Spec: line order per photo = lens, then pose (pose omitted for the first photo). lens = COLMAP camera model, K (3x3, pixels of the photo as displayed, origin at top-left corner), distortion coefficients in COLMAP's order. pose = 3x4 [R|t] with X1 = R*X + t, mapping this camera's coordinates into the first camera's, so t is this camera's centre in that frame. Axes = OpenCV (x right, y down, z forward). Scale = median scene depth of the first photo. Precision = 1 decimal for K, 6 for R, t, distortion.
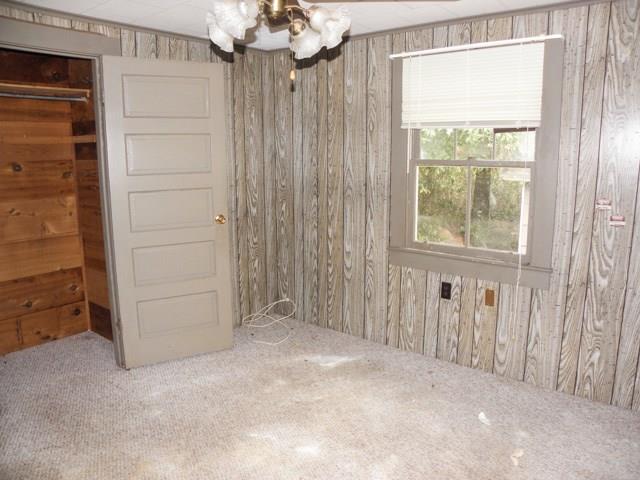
lens RADIAL K [[484.5, 0, 317.7], [0, 484.5, 239.0], [0, 0, 1]] dist [-0.138767, 0.077943]
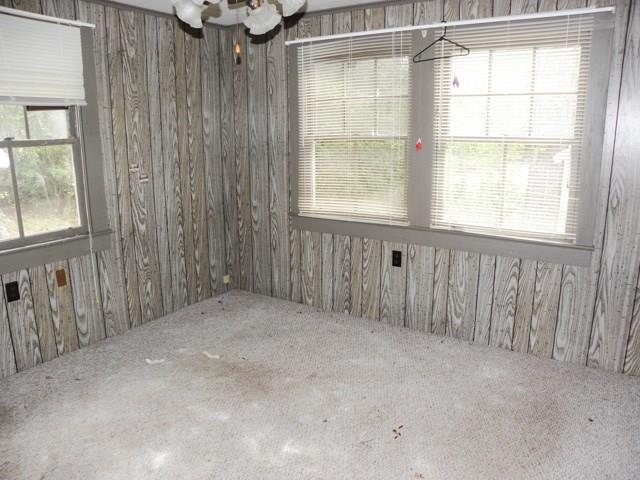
lens RADIAL K [[484.5, 0, 318.4], [0, 484.5, 243.1], [0, 0, 1]] dist [-0.138767, 0.077943]
pose [[-0.092662, -0.219959, 0.971098, -0.701824], [0.196161, 0.952148, 0.234384, -0.078105], [-0.976184, 0.212210, -0.045081, 0.569146]]
